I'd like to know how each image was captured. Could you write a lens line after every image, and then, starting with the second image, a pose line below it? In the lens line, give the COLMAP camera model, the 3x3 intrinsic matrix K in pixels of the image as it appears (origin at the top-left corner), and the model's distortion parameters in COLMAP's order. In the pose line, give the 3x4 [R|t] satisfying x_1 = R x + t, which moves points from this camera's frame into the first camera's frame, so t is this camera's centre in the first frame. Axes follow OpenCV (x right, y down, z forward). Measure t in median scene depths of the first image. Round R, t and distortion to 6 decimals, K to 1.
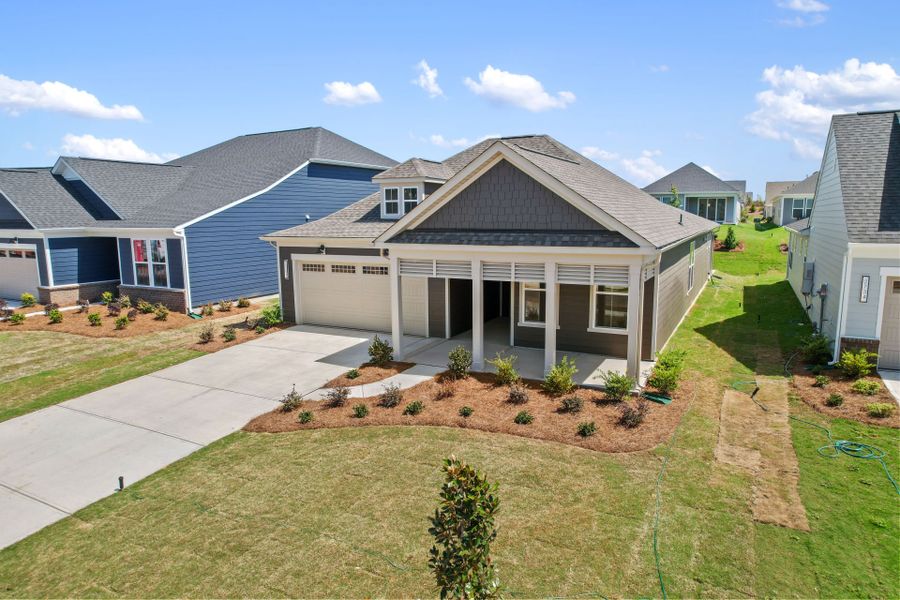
lens RADIAL K [[570.6, 0, 451.9], [0, 570.6, 303.5], [0, 0, 1]] dist [-0.068463, 0.071883]
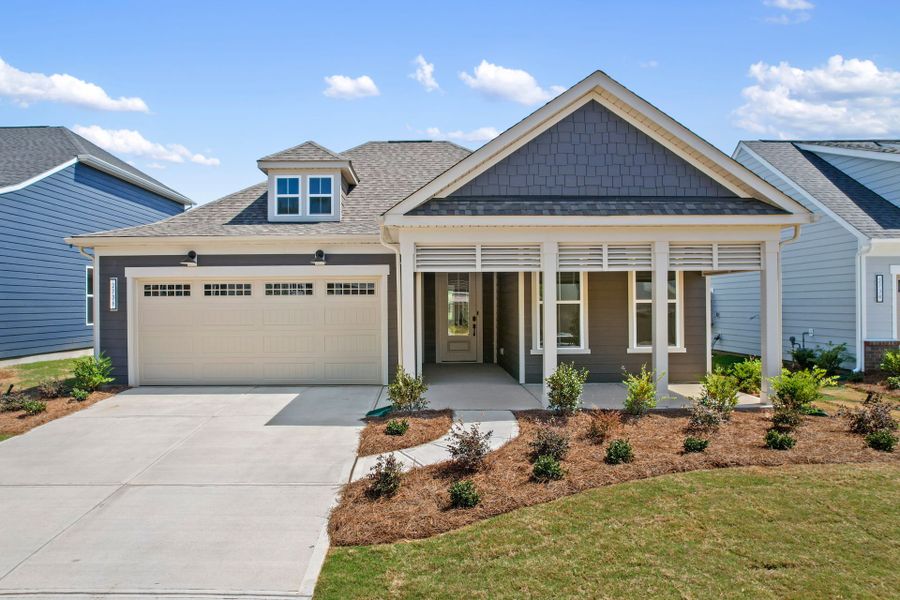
lens RADIAL K [[619.9, 0, 415.5], [0, 619.9, 304.0], [0, 0, 1]] dist [-0.037543, 0.003137]
pose [[0.891326, 0.002937, 0.453354, -0.318392], [0.069175, 0.987389, -0.142400, 0.066594], [-0.448055, 0.158286, 0.879882, 0.313758]]
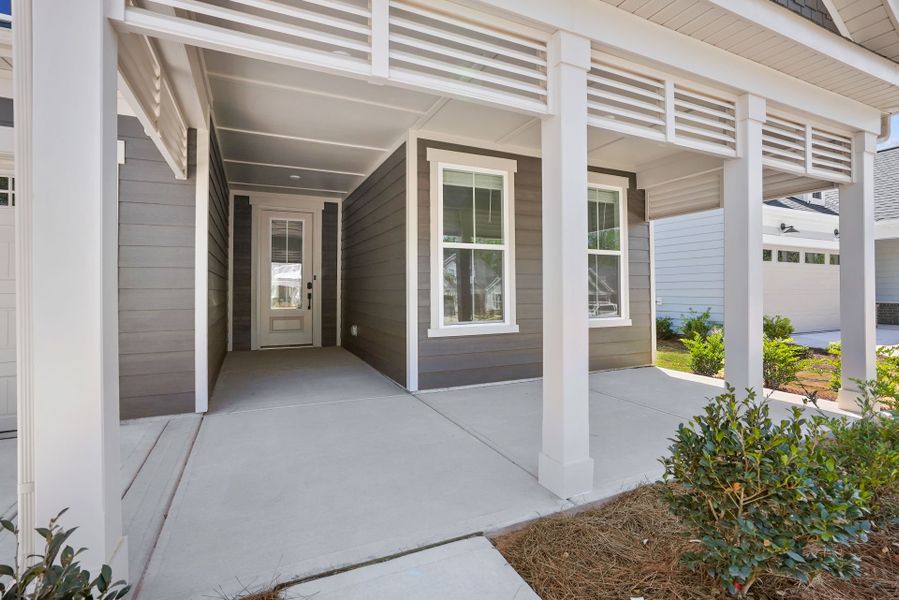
lens RADIAL K [[424.6, 0, 446.3], [0, 424.6, 287.1], [0, 0, 1]] dist [-0.050147, 0.023080]
pose [[0.609755, 0.014953, 0.792449, -0.098396], [0.118578, 0.986848, -0.109861, 0.032929], [-0.783670, 0.160955, 0.599962, 0.691803]]
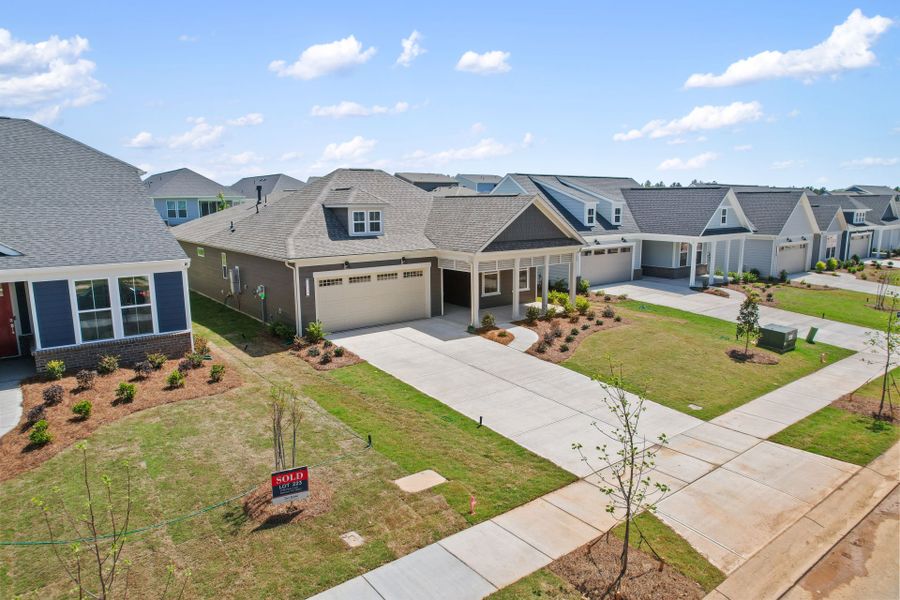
lens RADIAL K [[570.6, 0, 451.9], [0, 570.6, 303.5], [0, 0, 1]] dist [-0.068463, 0.071883]
pose [[0.420246, -0.154991, 0.894076, -1.209624], [0.141724, 0.984424, 0.104038, -0.109433], [-0.896274, 0.082991, 0.435666, 0.304485]]
